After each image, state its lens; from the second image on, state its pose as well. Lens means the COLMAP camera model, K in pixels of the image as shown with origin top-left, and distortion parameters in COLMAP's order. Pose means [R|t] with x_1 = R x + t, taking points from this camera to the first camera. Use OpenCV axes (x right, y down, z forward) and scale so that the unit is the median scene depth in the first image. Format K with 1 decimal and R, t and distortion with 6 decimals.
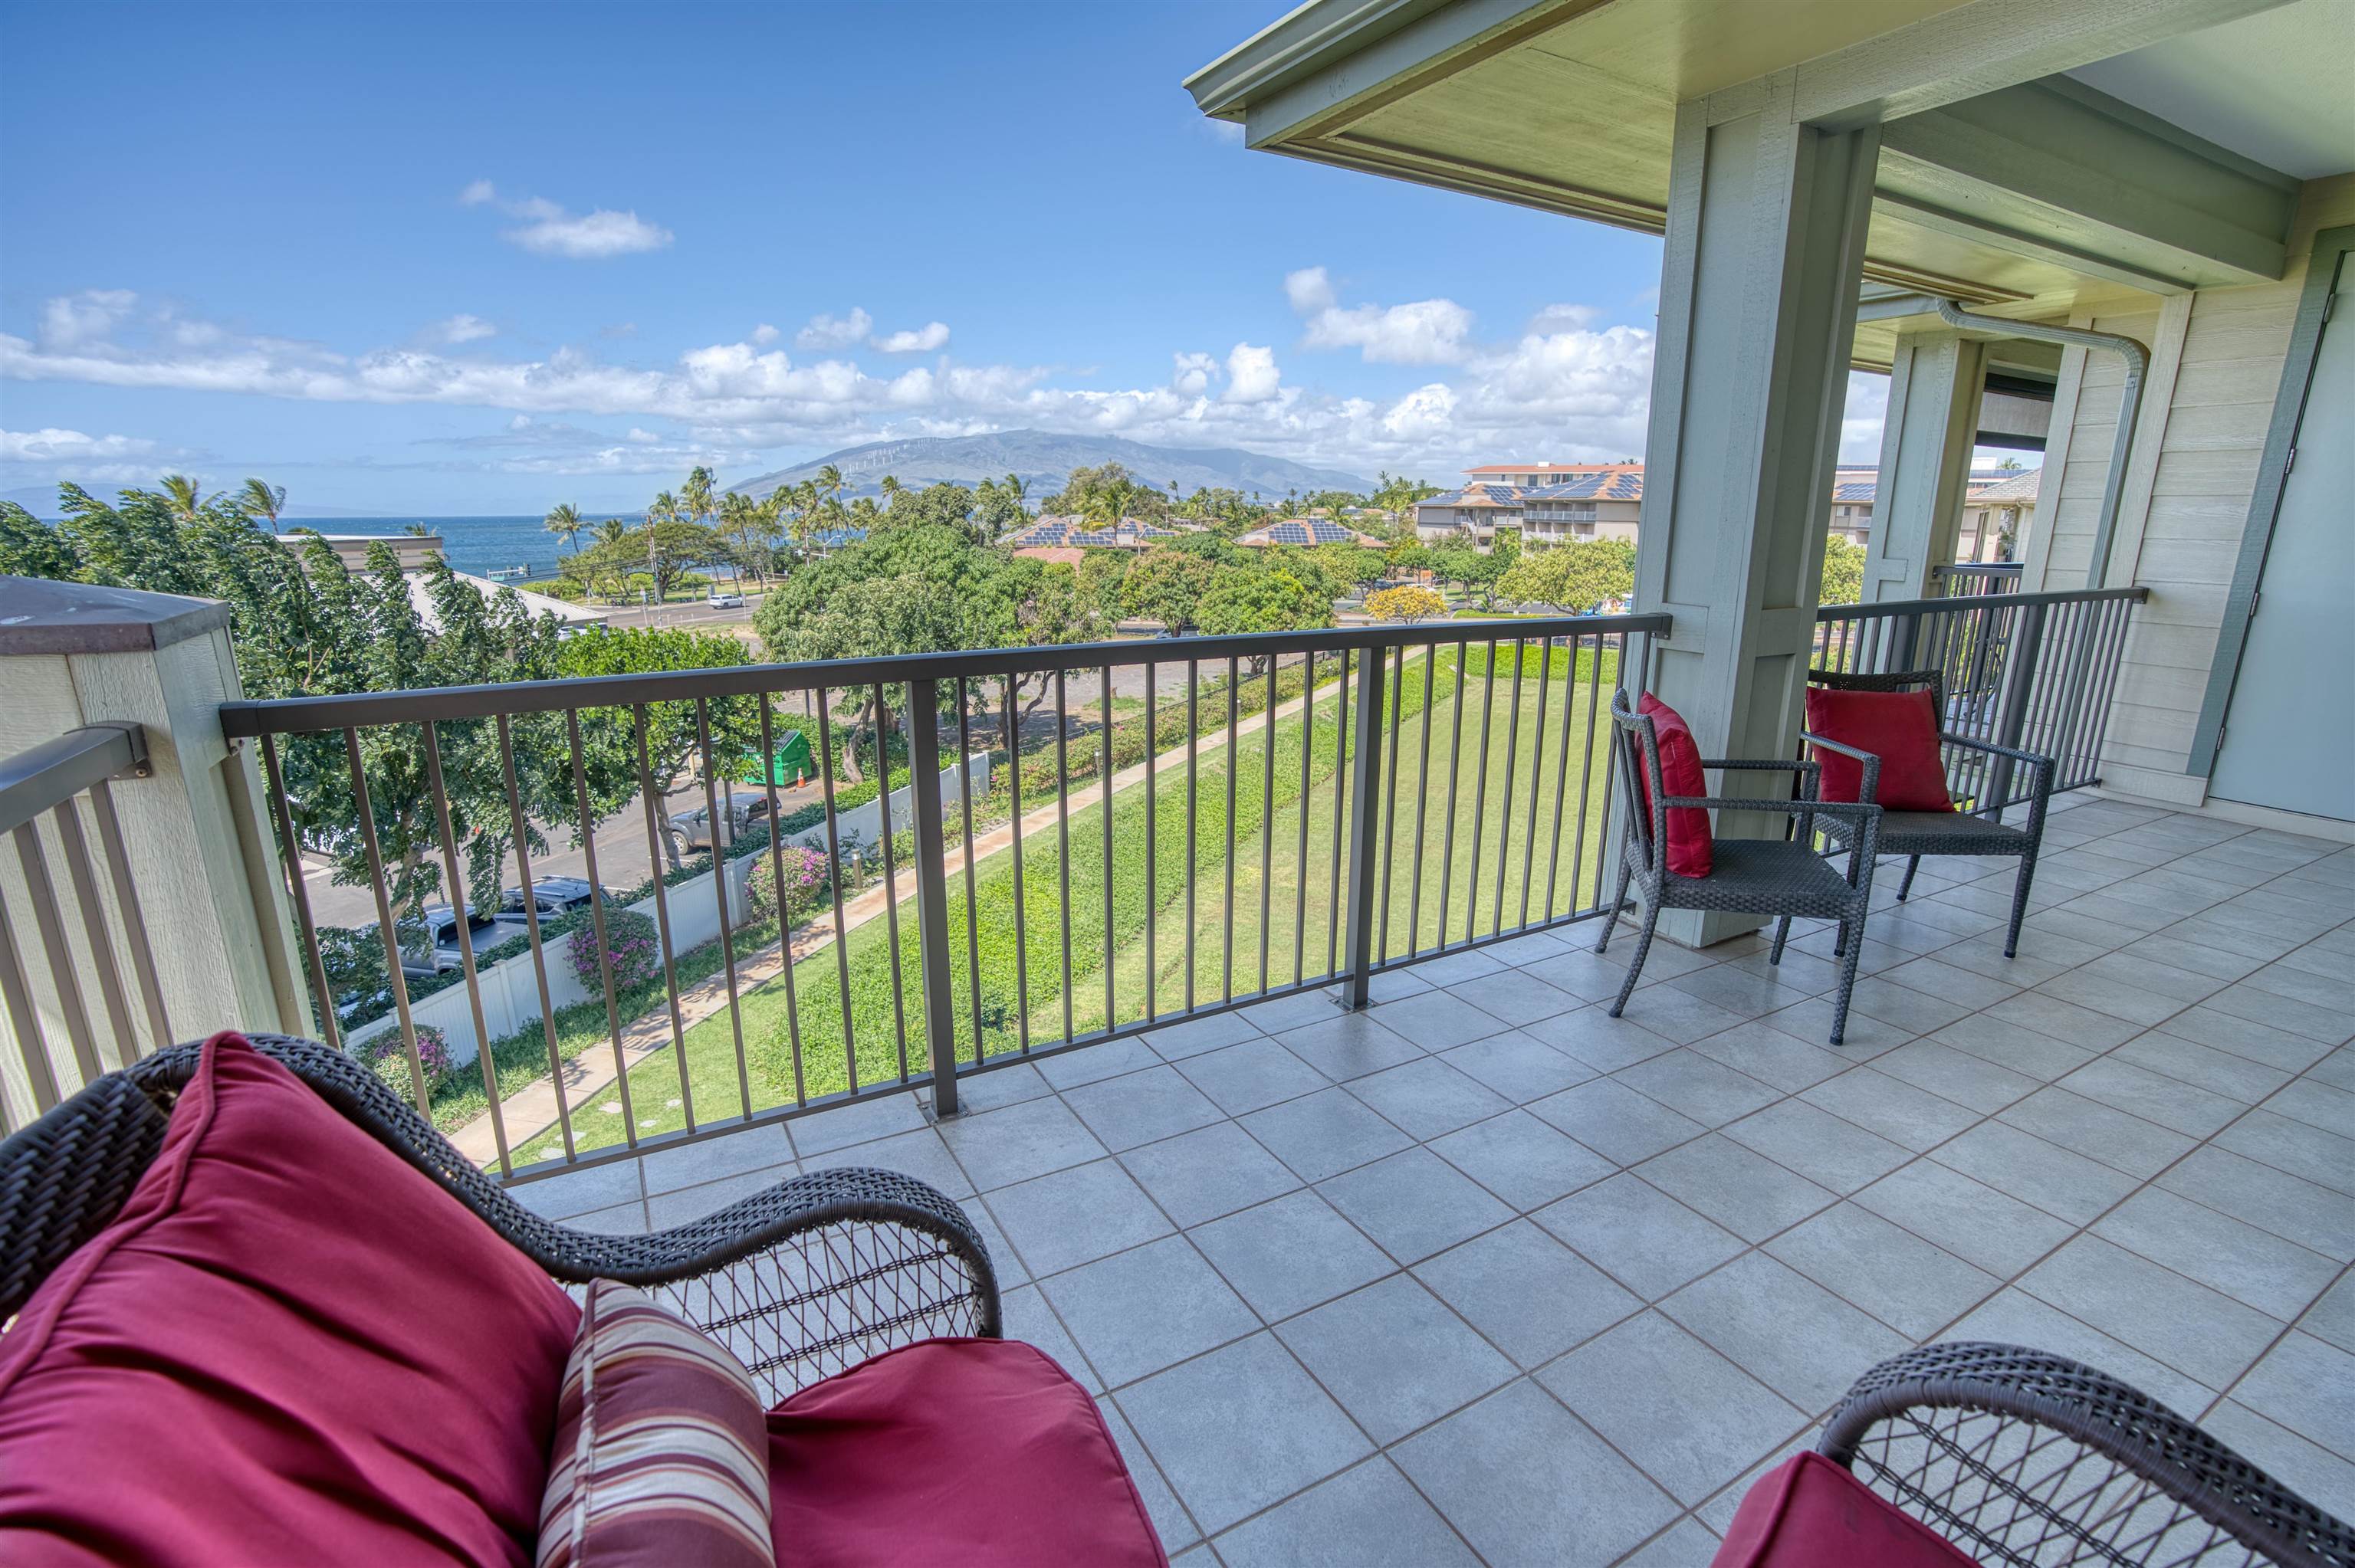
lens RADIAL K [[1097.9, 0, 1184.3], [0, 1097.9, 781.9], [0, 0, 1]] dist [-0.062655, 0.021693]
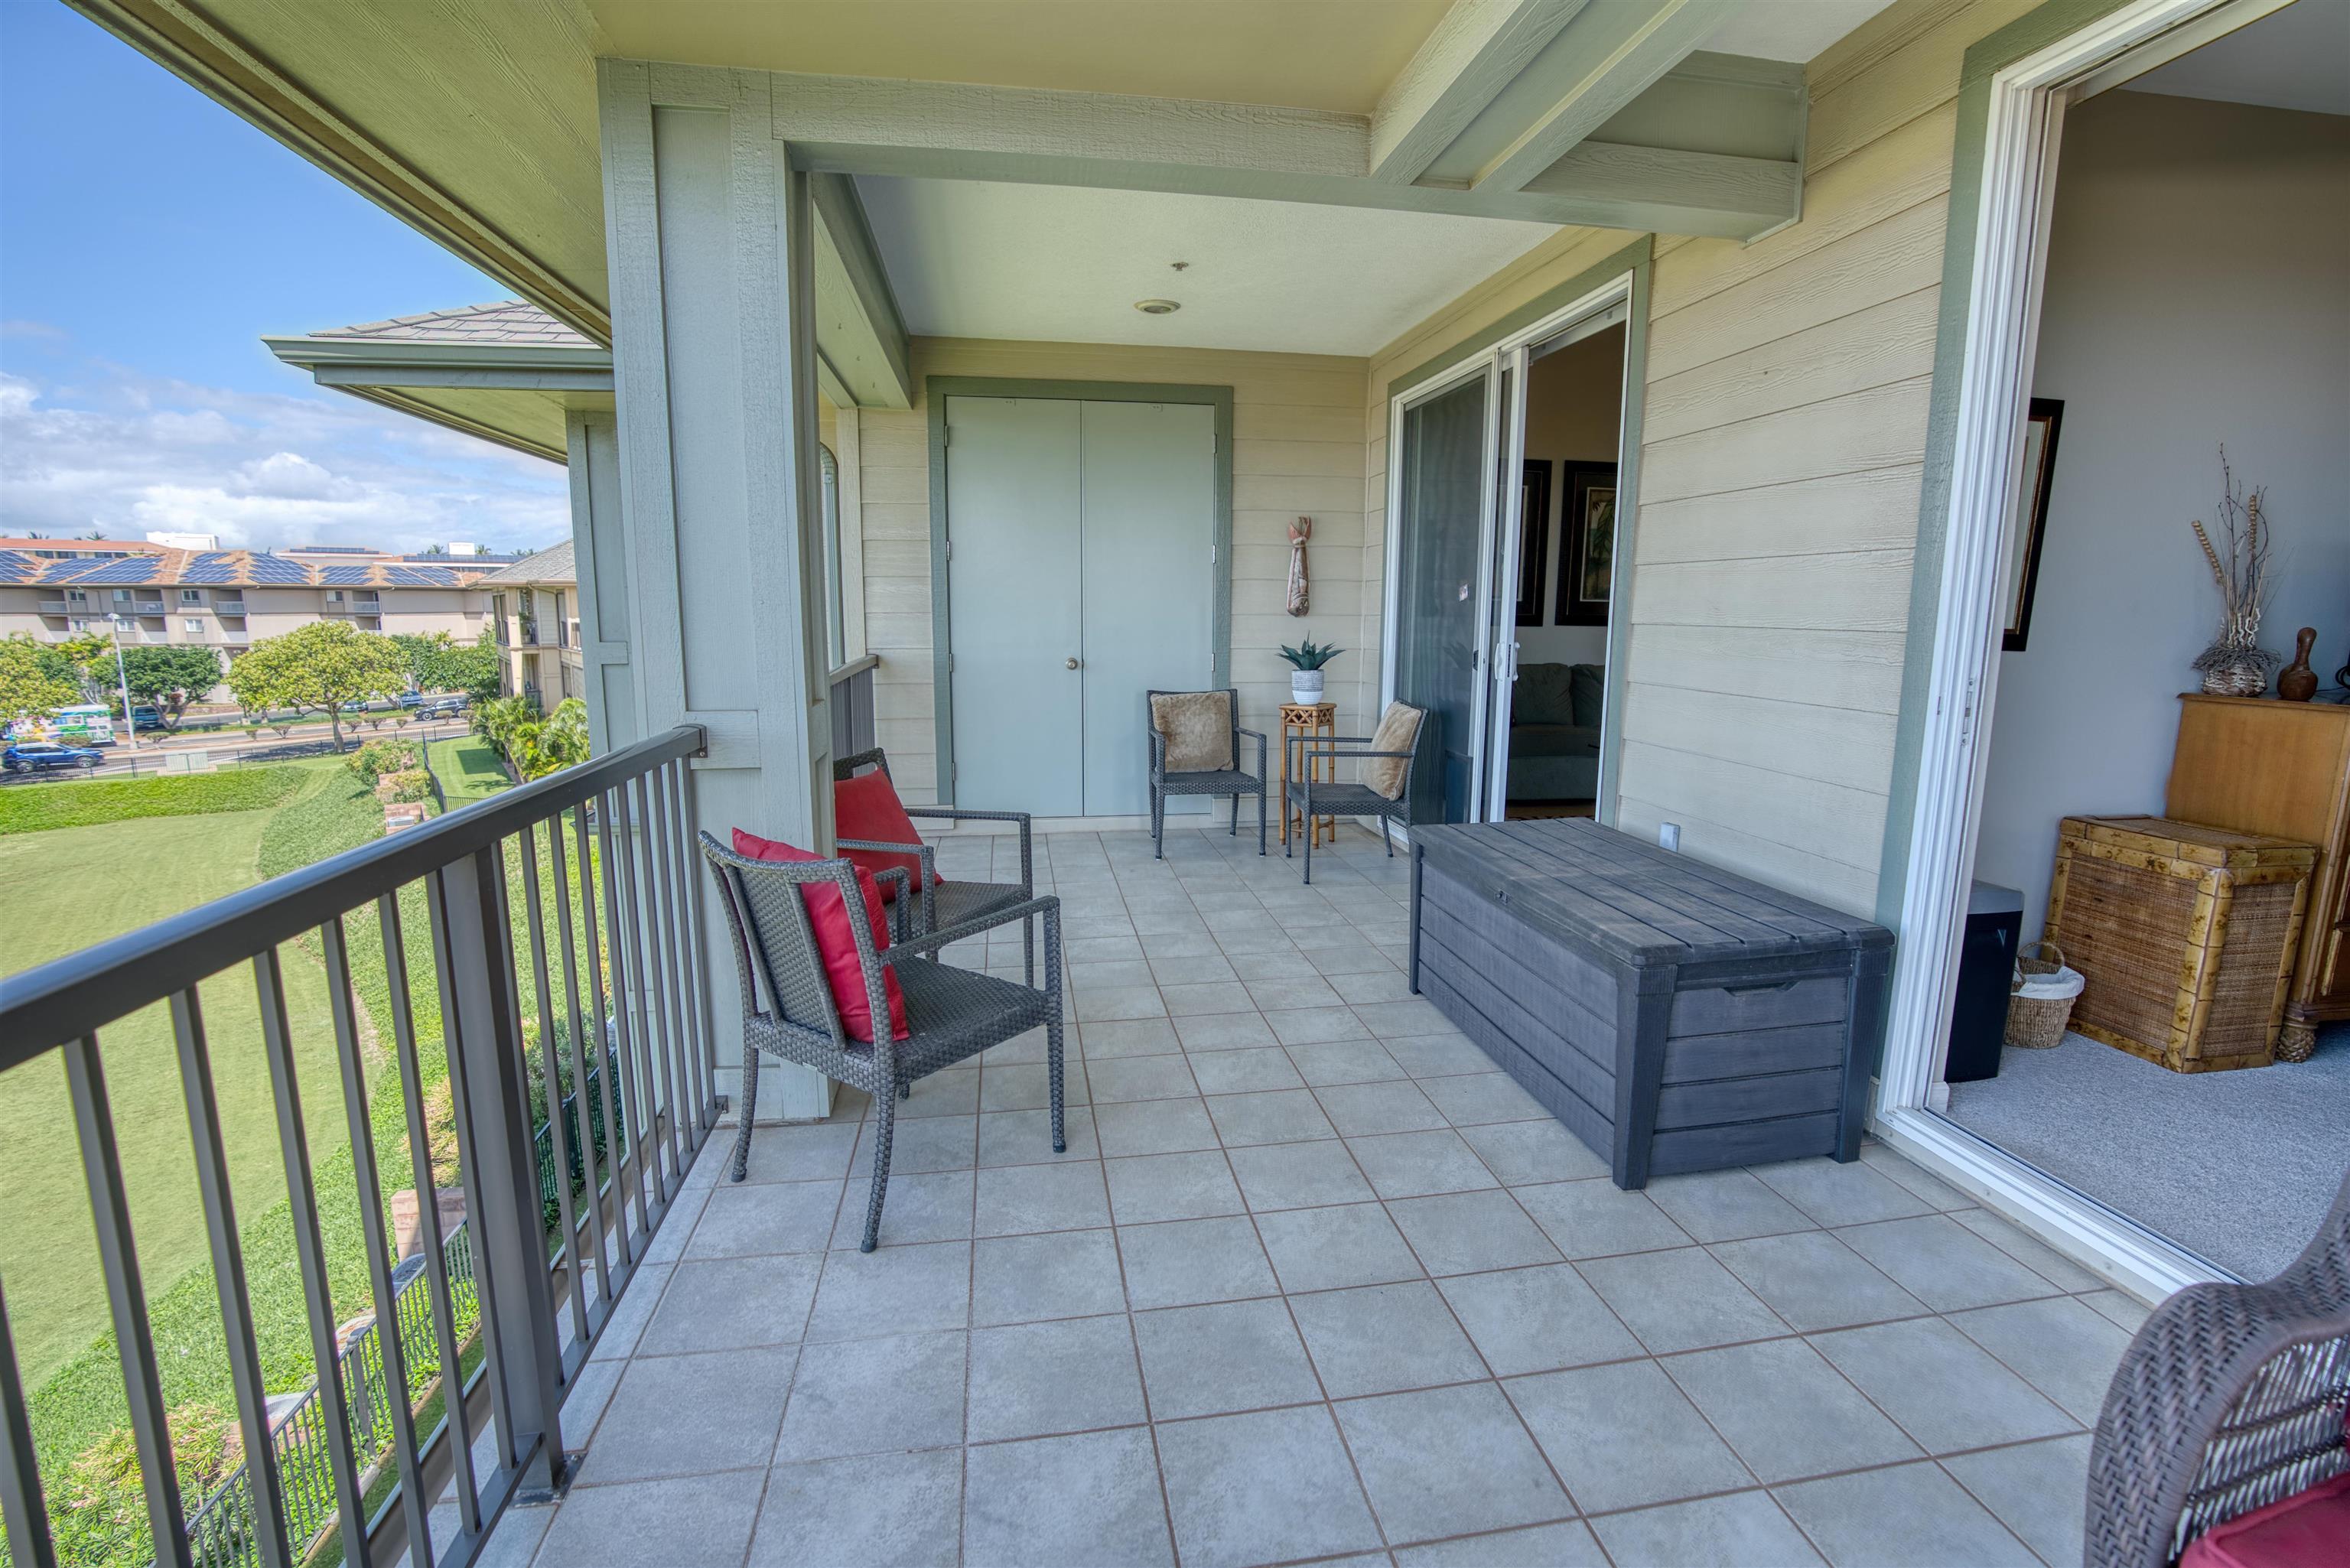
lens RADIAL K [[1095.6, 0, 1181.2], [0, 1095.6, 790.4], [0, 0, 1]] dist [-0.062655, 0.021693]
pose [[0.347366, -0.160041, 0.923972, -0.144804], [0.221929, 0.971367, 0.084817, -0.093031], [-0.911090, 0.175594, 0.372937, 0.382093]]
